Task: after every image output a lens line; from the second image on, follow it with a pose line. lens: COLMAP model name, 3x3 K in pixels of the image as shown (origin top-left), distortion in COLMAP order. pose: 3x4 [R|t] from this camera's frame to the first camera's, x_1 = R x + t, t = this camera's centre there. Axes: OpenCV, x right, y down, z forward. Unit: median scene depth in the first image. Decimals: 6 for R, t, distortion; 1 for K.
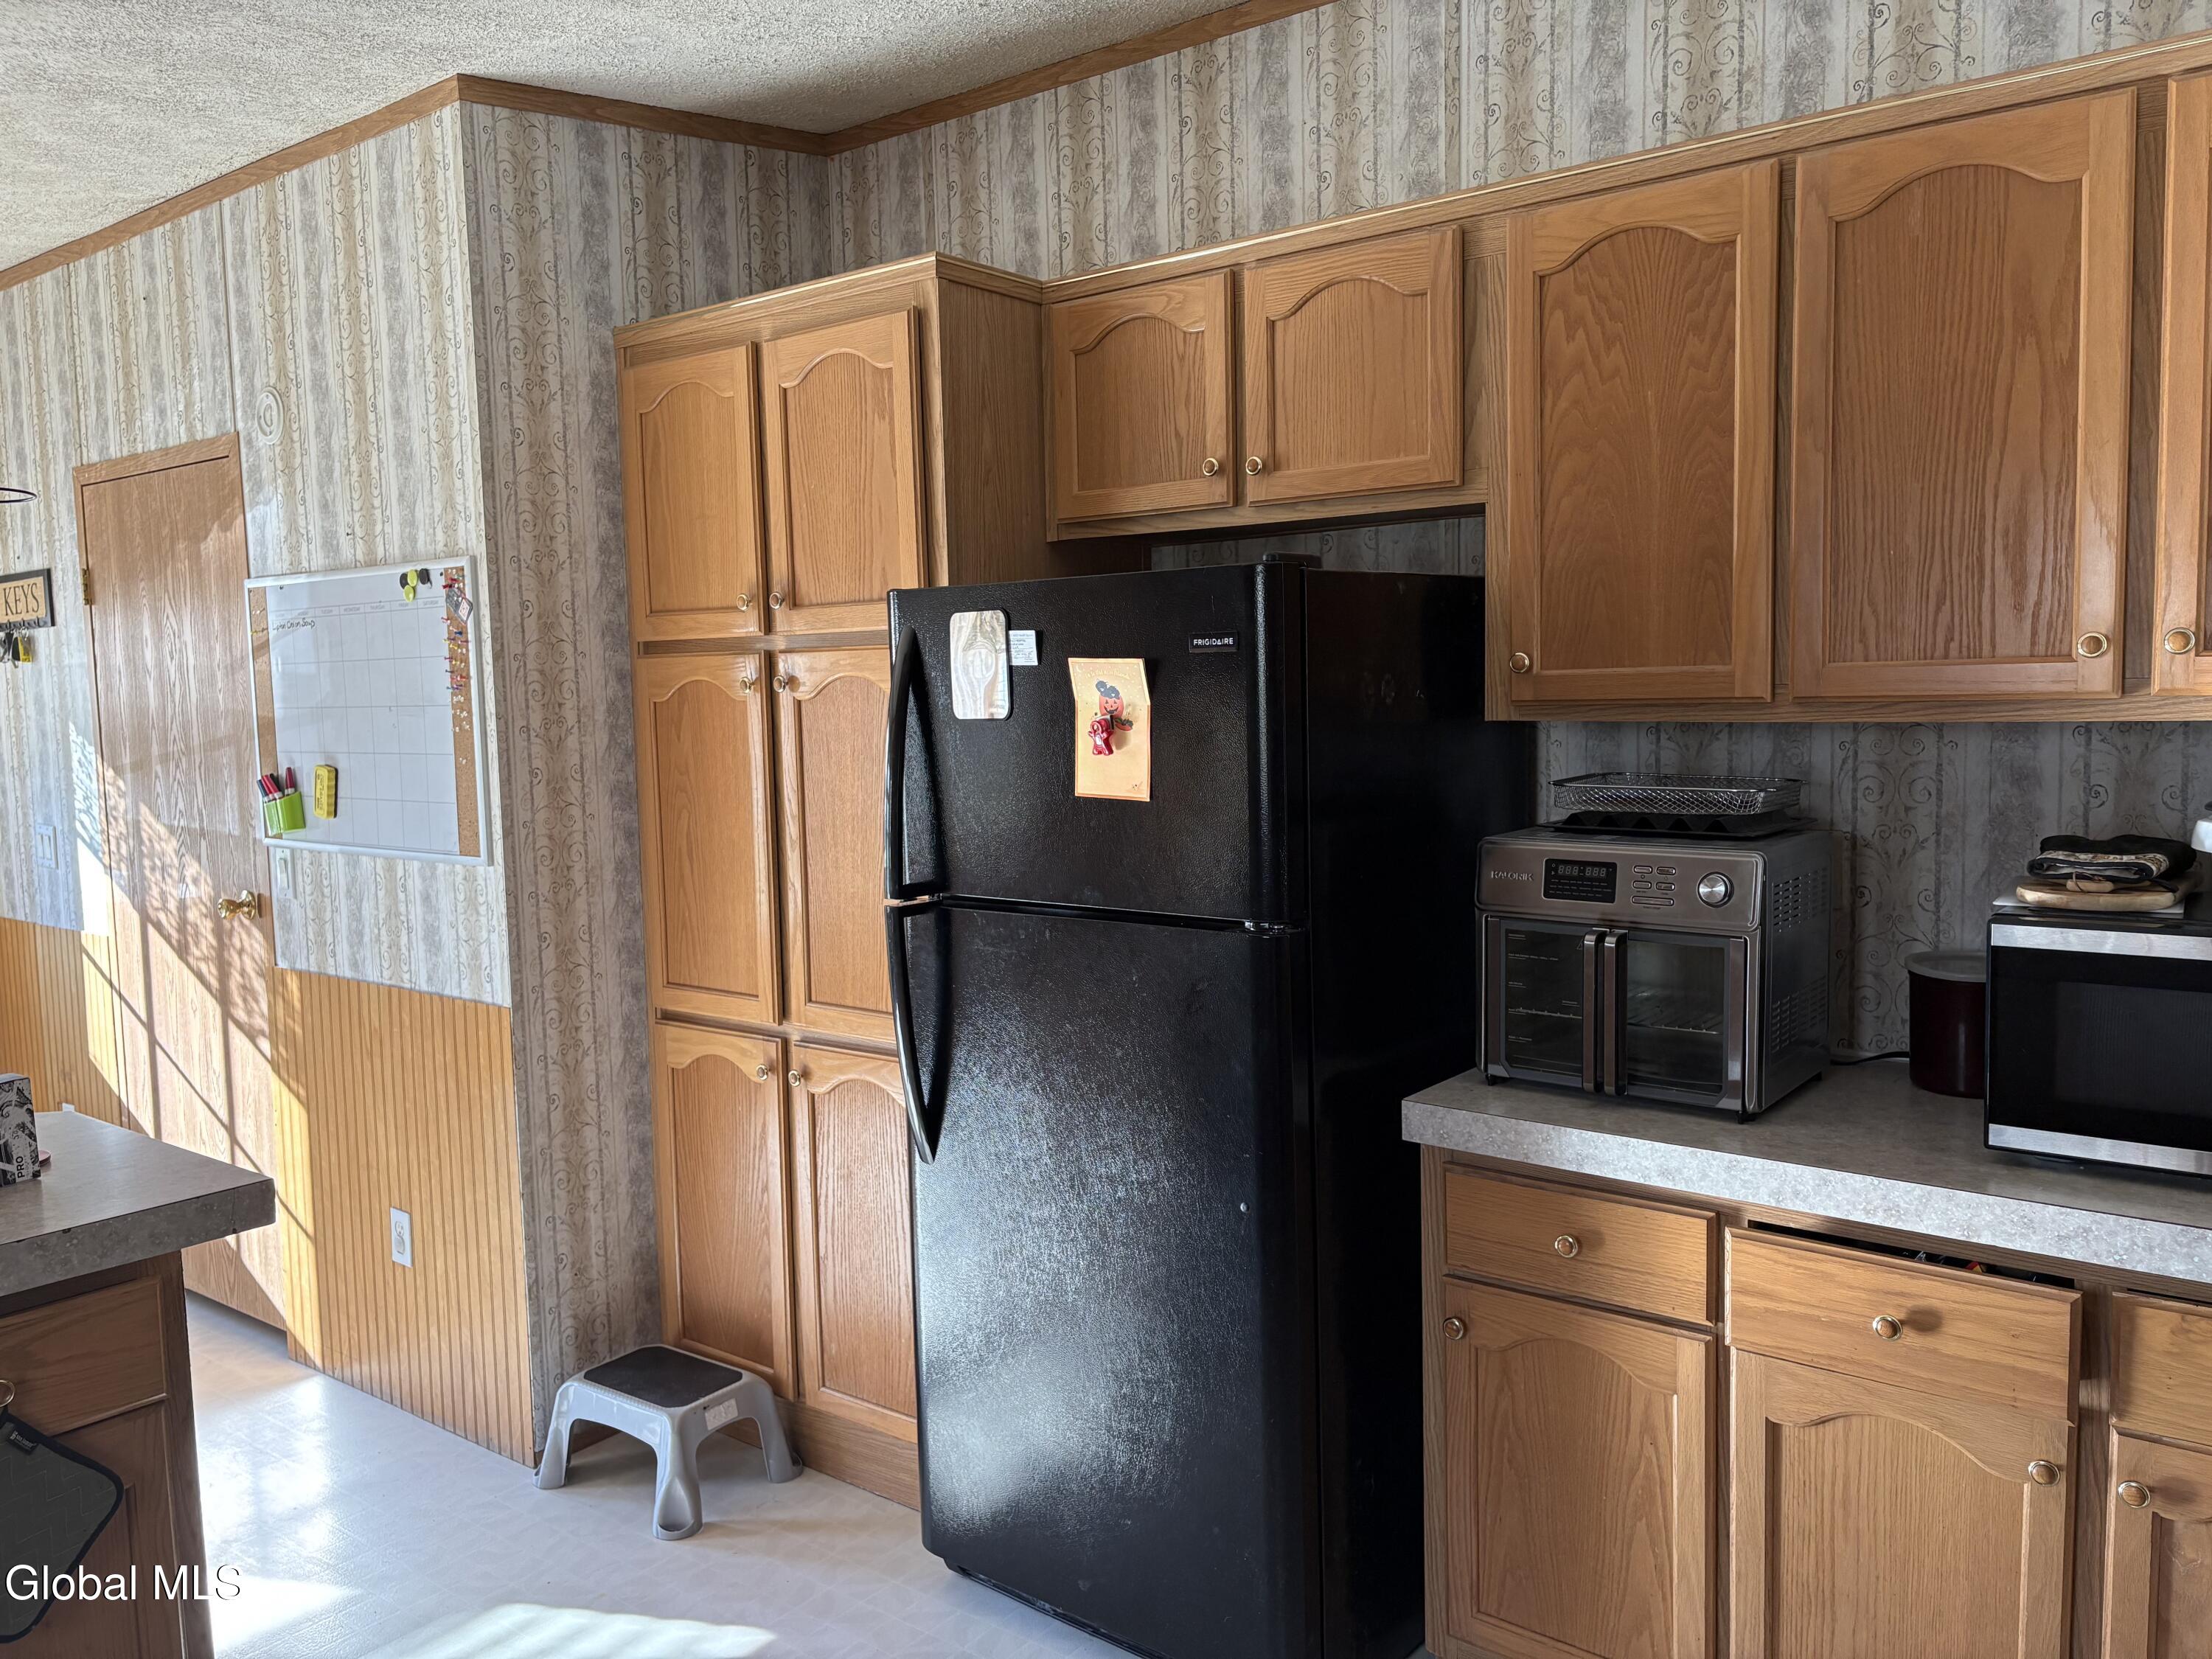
lens RADIAL K [[1638.3, 0, 1106.0], [0, 1638.3, 829.5], [0, 0, 1]] dist [0.031723, 0.000858]
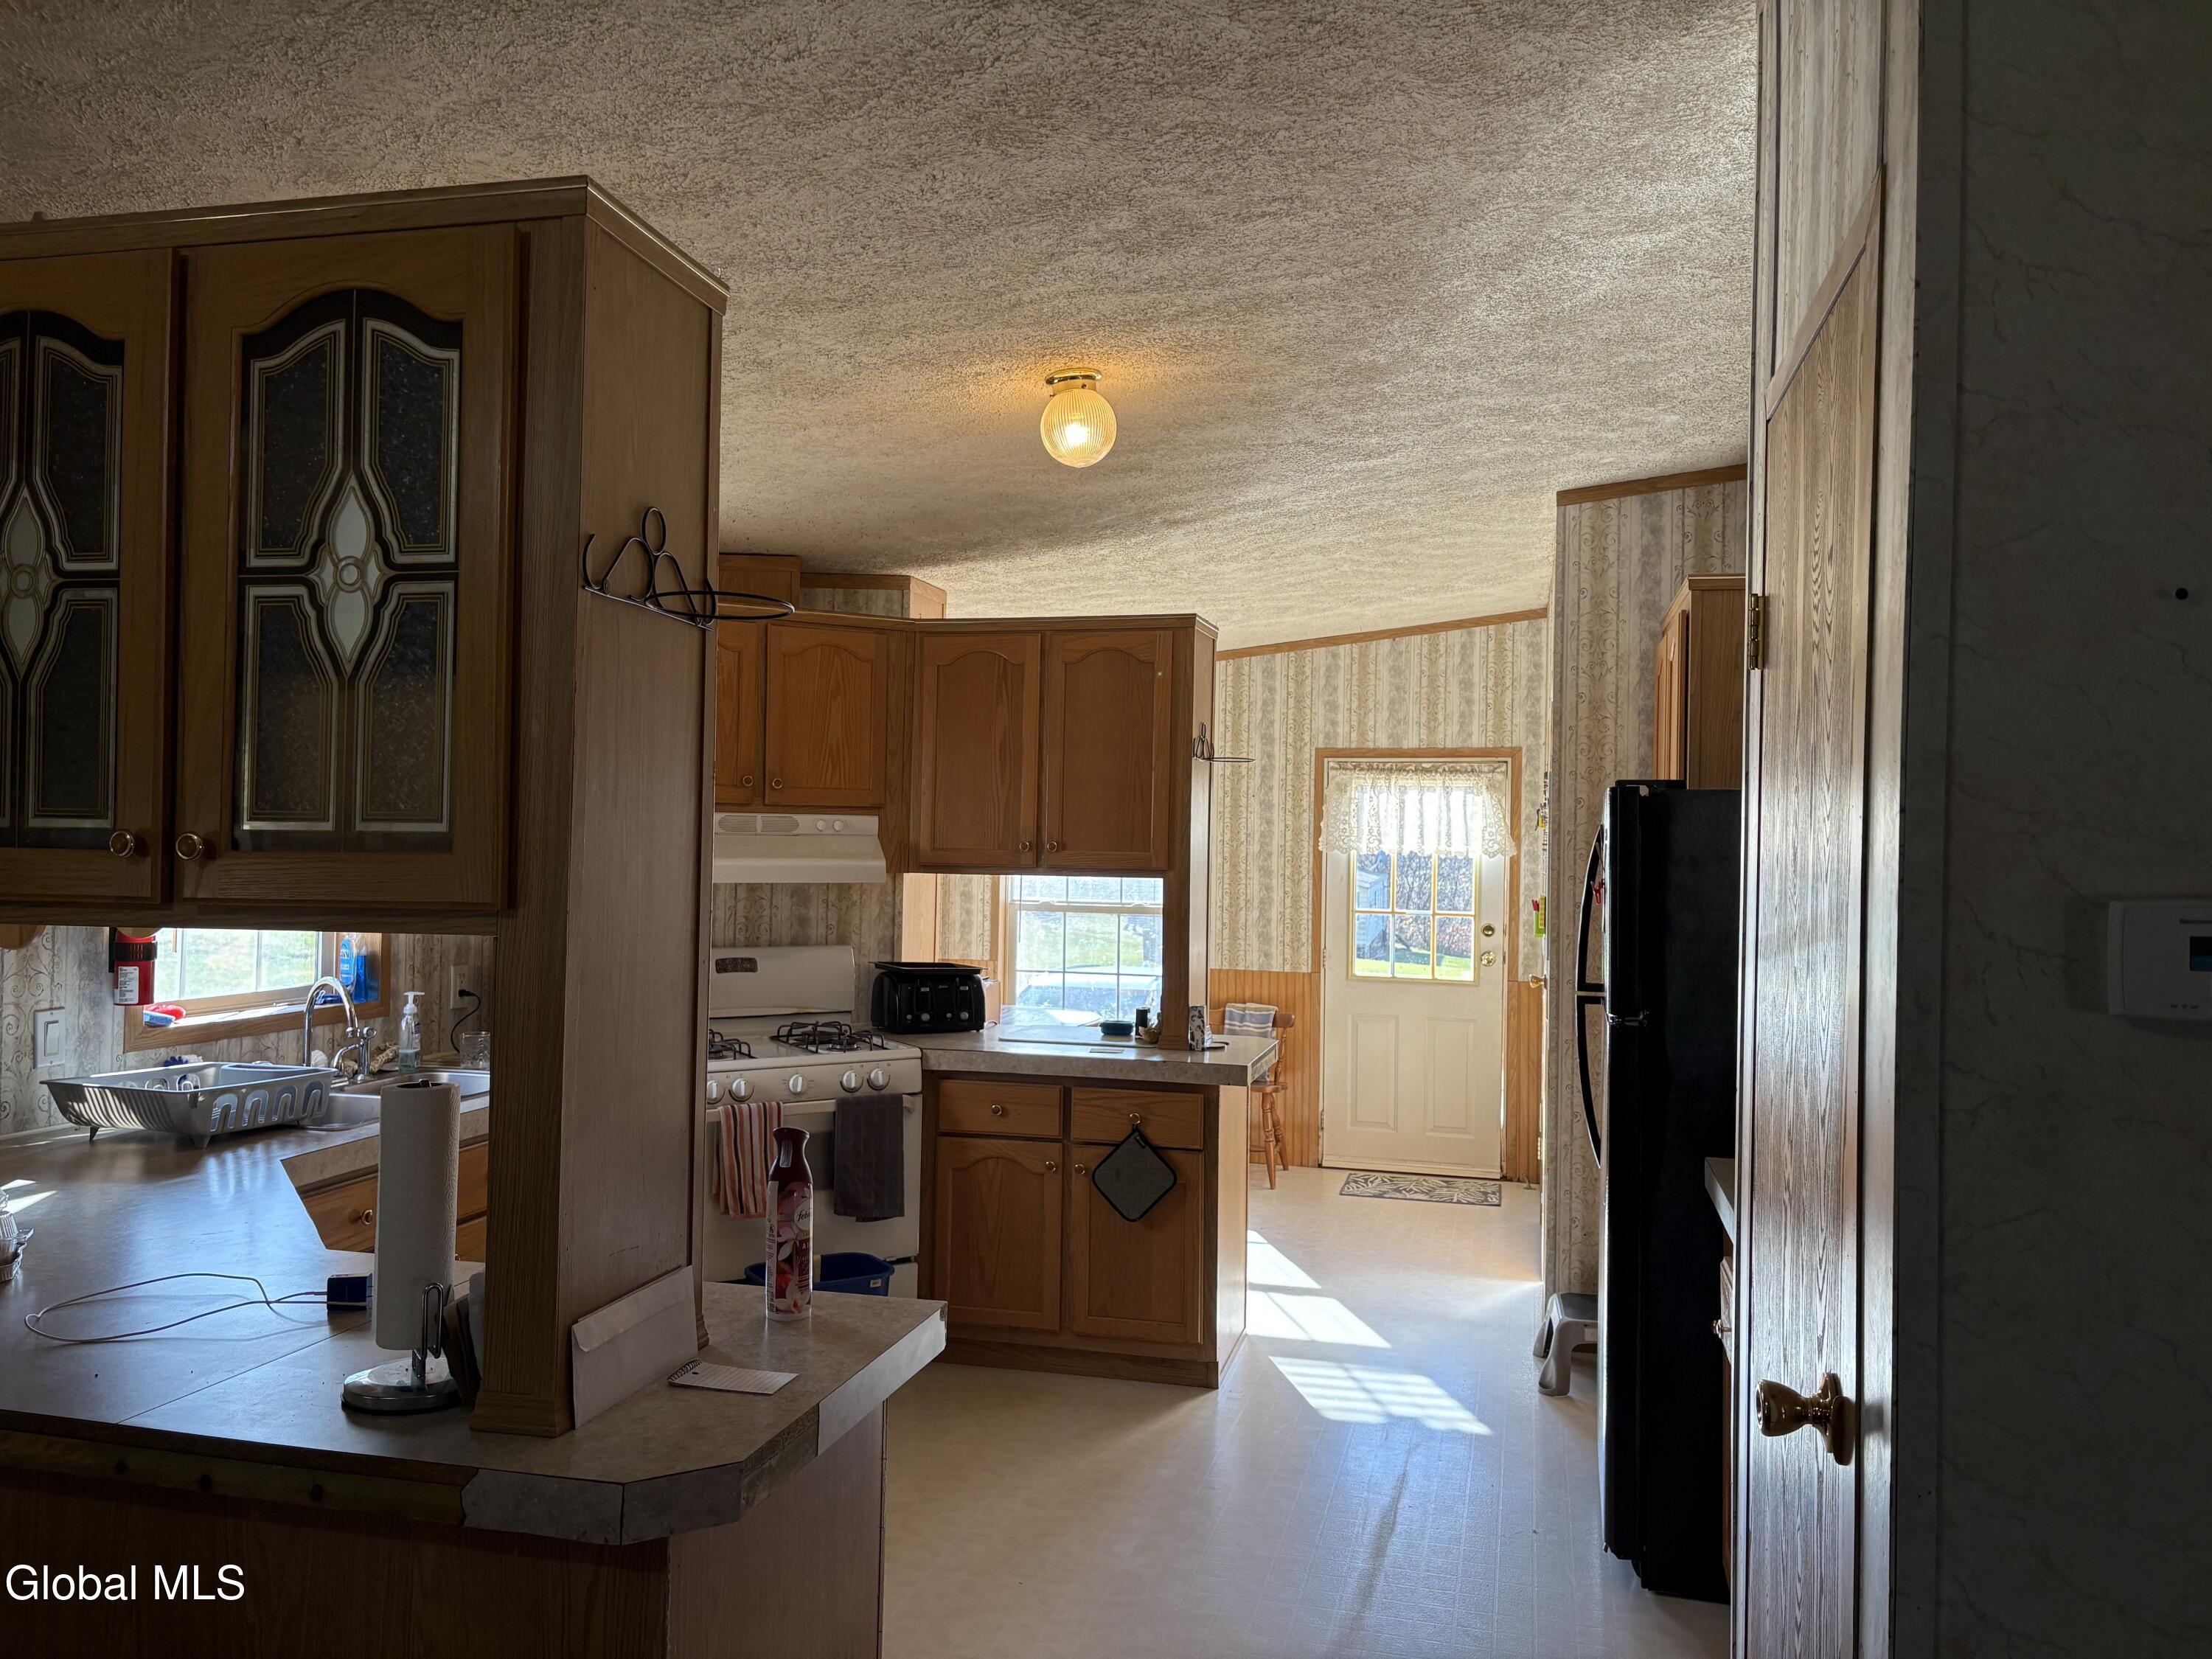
lens RADIAL K [[1612.1, 0, 1106.0], [0, 1612.1, 829.5], [0, 0, 1]] dist [-0.003501, -0.000590]
pose [[0.405075, 0.022141, -0.914015, 0.897355], [-0.115202, 0.992975, -0.027002, -0.014210], [0.906997, 0.116234, 0.404780, -0.045045]]
